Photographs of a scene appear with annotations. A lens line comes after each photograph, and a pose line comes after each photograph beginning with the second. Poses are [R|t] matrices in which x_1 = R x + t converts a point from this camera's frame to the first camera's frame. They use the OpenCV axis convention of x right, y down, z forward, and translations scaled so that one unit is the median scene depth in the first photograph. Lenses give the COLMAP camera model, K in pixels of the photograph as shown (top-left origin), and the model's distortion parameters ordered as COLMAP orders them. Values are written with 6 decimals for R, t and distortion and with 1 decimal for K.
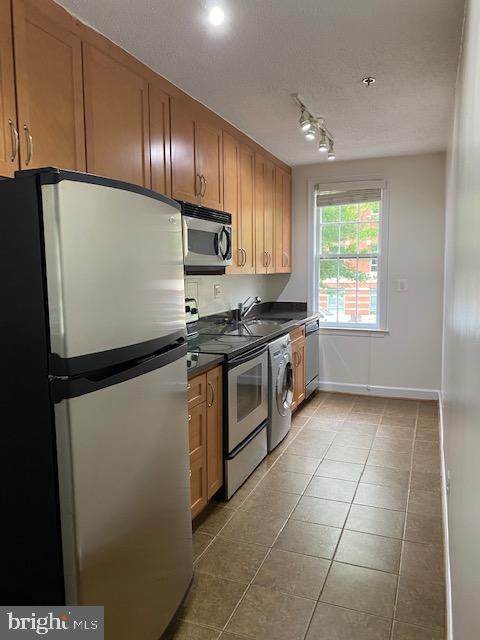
lens RADIAL K [[482.7, 0, 262.2], [0, 482.7, 318.2], [0, 0, 1]] dist [0.003806, 0.002269]
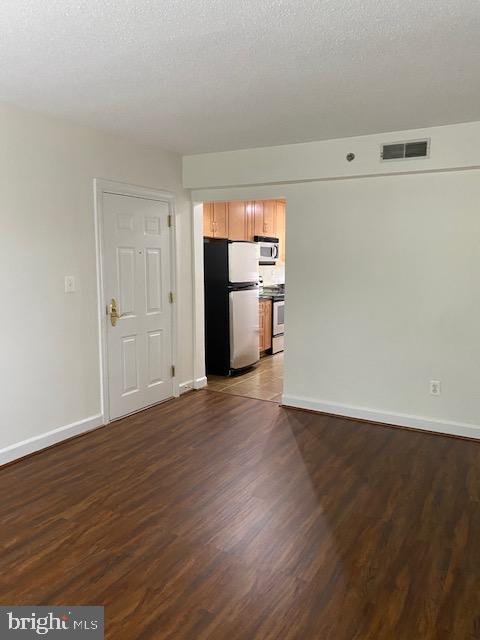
lens RADIAL K [[482.7, 0, 262.2], [0, 482.7, 318.2], [0, 0, 1]] dist [0.003806, 0.002269]
pose [[0.989549, 0.025912, -0.141853, 0.223278], [-0.024552, 0.999634, 0.011332, 0.158384], [0.142095, -0.007731, 0.989823, -1.484644]]
